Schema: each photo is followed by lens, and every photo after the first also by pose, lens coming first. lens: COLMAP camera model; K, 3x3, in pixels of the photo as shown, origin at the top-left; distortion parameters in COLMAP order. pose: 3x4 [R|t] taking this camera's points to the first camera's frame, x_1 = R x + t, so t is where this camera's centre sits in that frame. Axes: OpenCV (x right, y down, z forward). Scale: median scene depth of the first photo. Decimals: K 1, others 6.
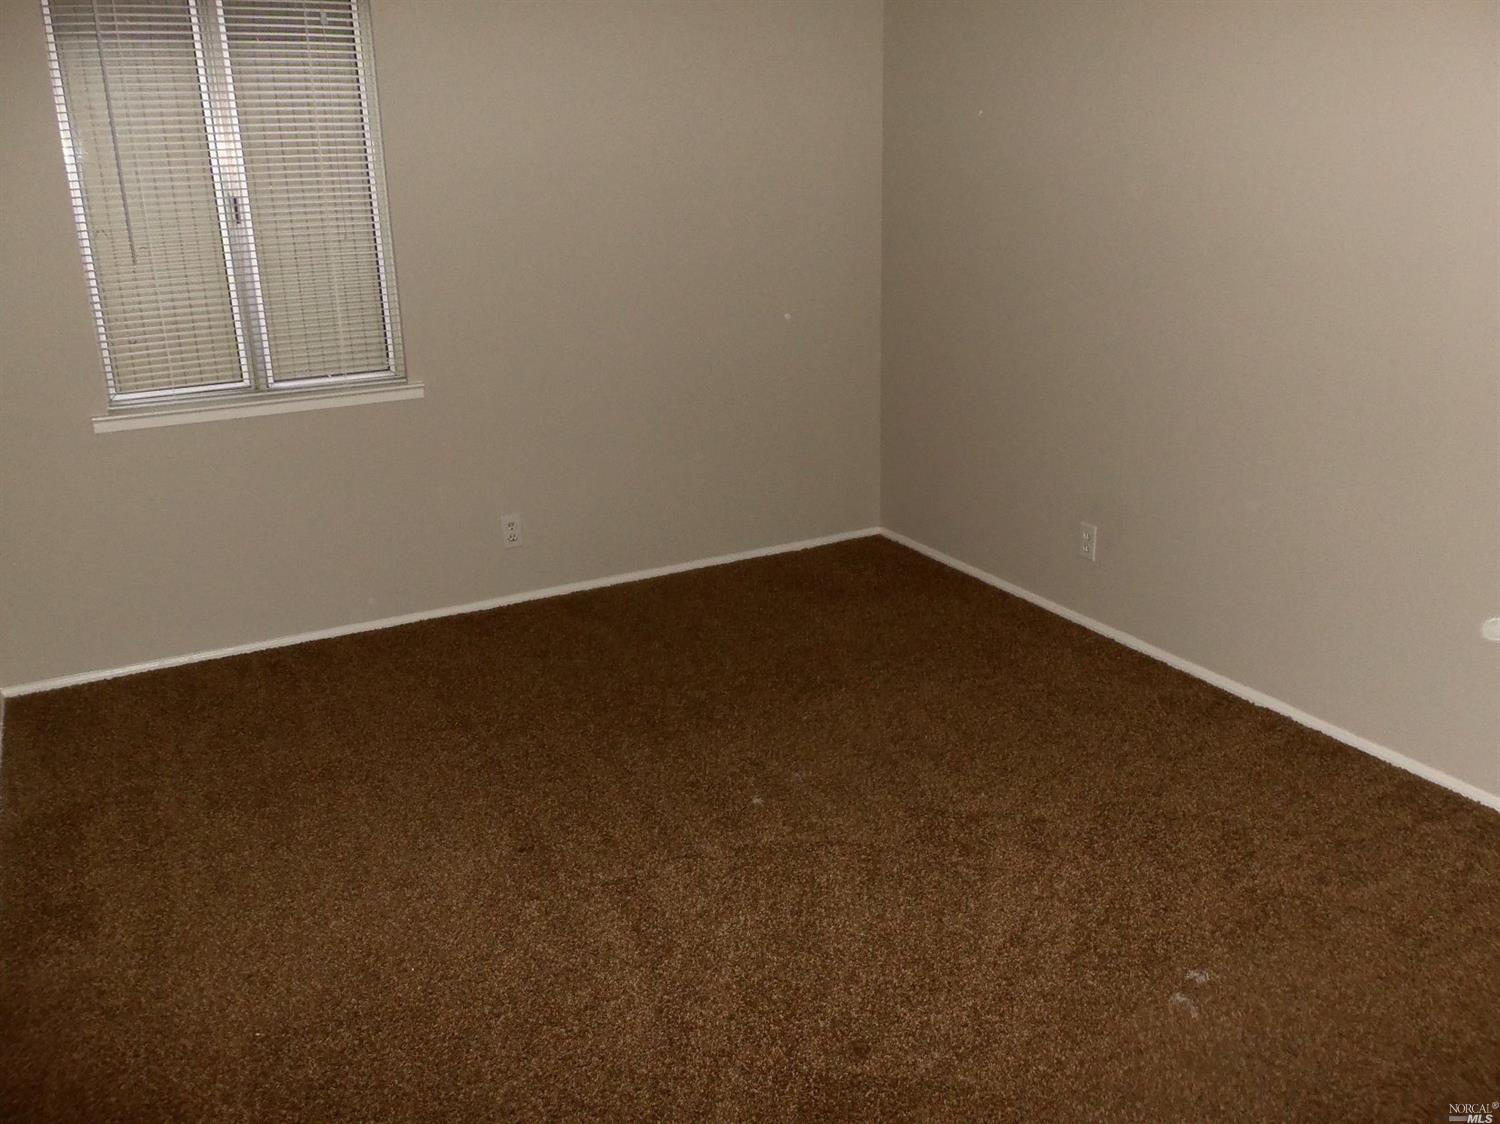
lens RADIAL K [[1289.8, 0, 736.2], [0, 1289.8, 560.8], [0, 0, 1]] dist [-0.016696, 0.017604]
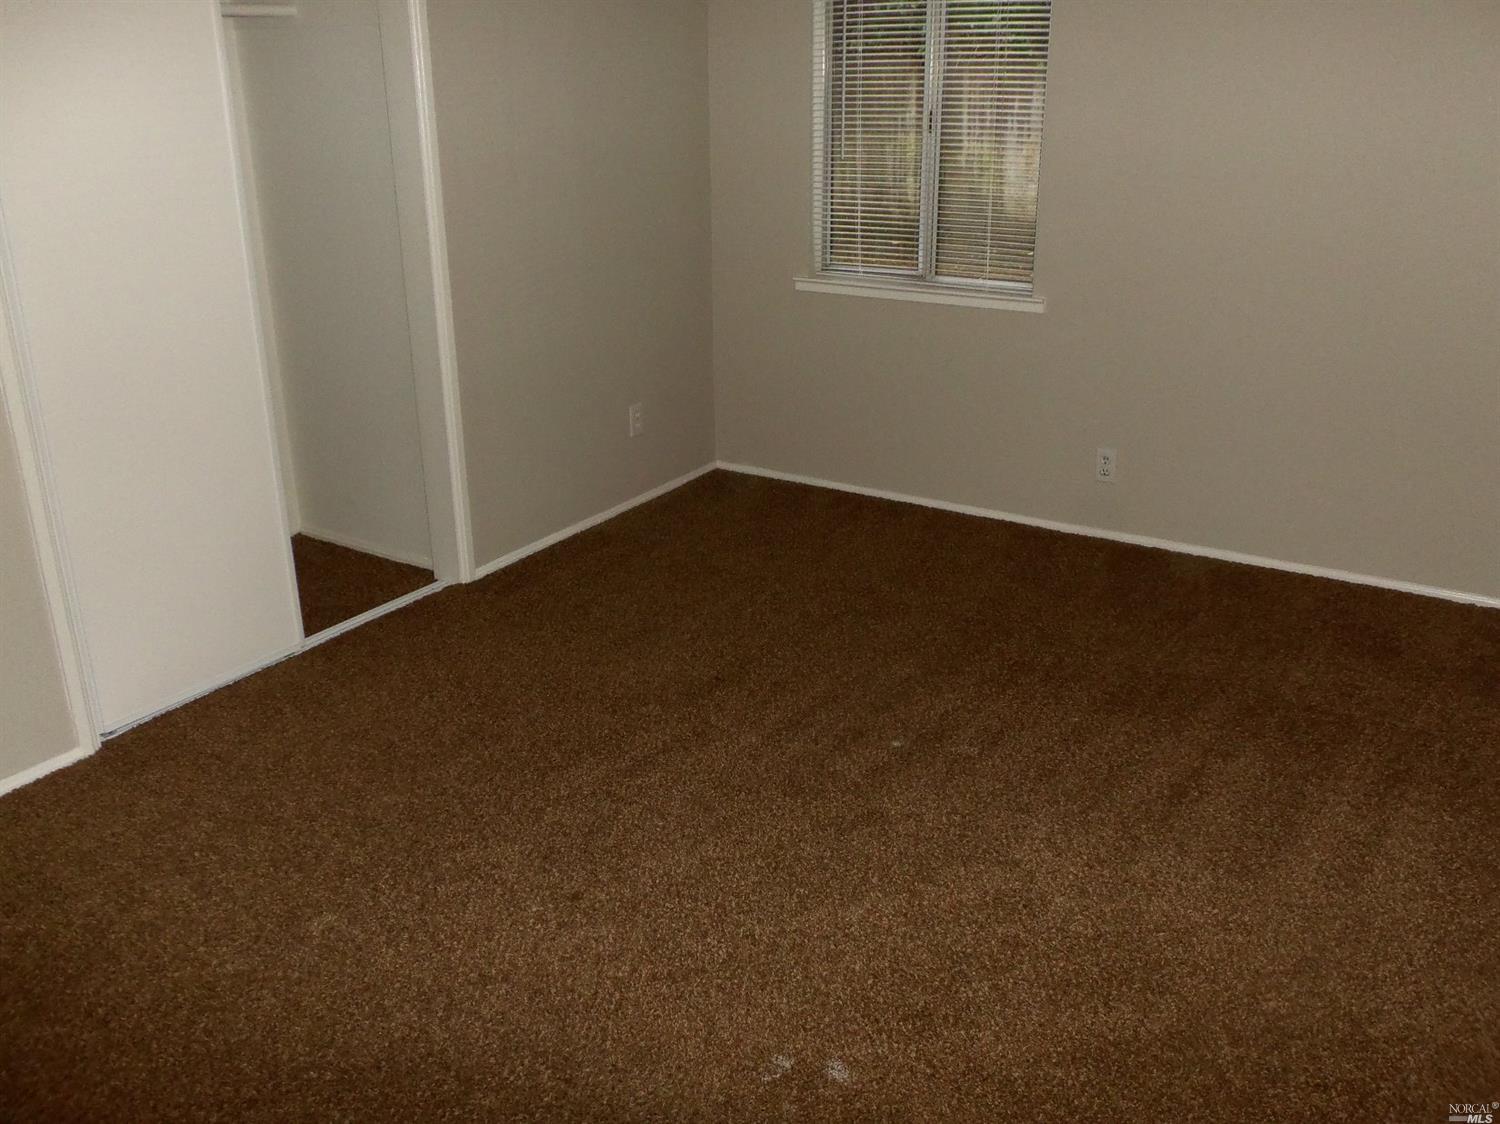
lens RADIAL K [[1289.8, 0, 751.8], [0, 1289.8, 559.6], [0, 0, 1]] dist [-0.016696, 0.017604]
pose [[0.498261, 0.327117, -0.802951, 0.775247], [-0.271216, 0.938425, 0.214009, -0.141573], [0.823516, 0.111141, 0.556300, 0.357130]]
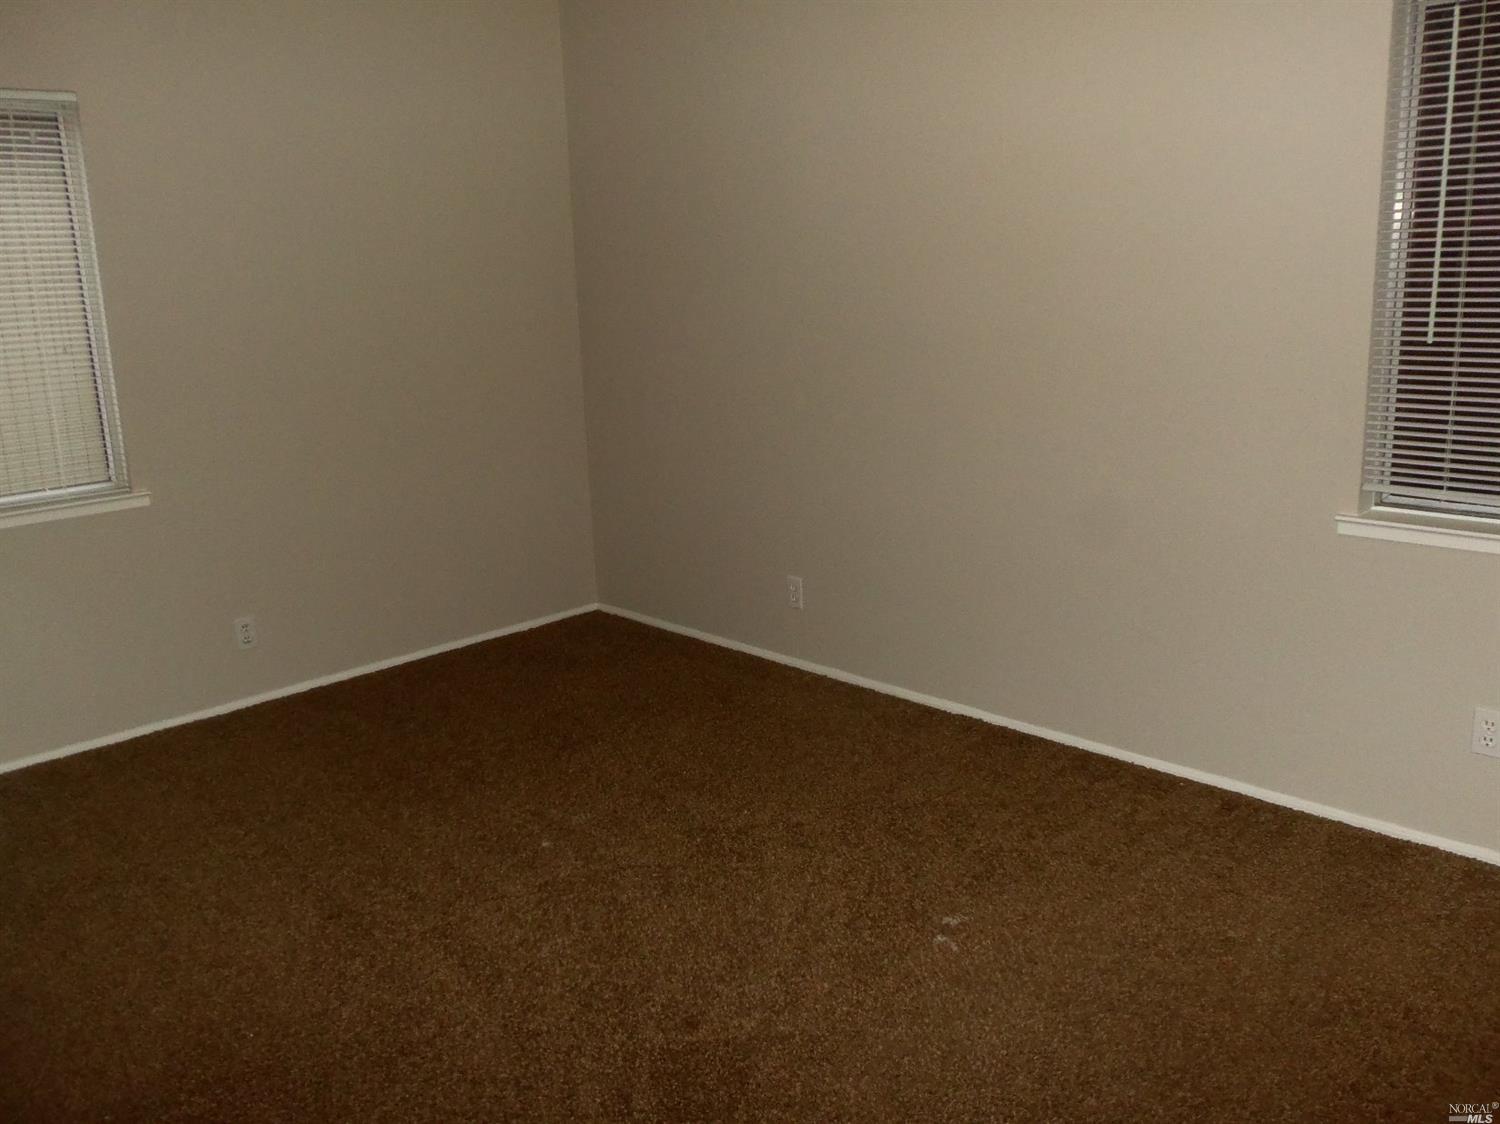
lens RADIAL K [[1289.8, 0, 749.2], [0, 1289.8, 553.4], [0, 0, 1]] dist [-0.016696, 0.017604]
pose [[0.958890, -0.075759, 0.273480, -0.102956], [0.098794, 0.992540, -0.071442, 0.039572], [-0.266027, 0.095523, 0.959221, -0.114064]]
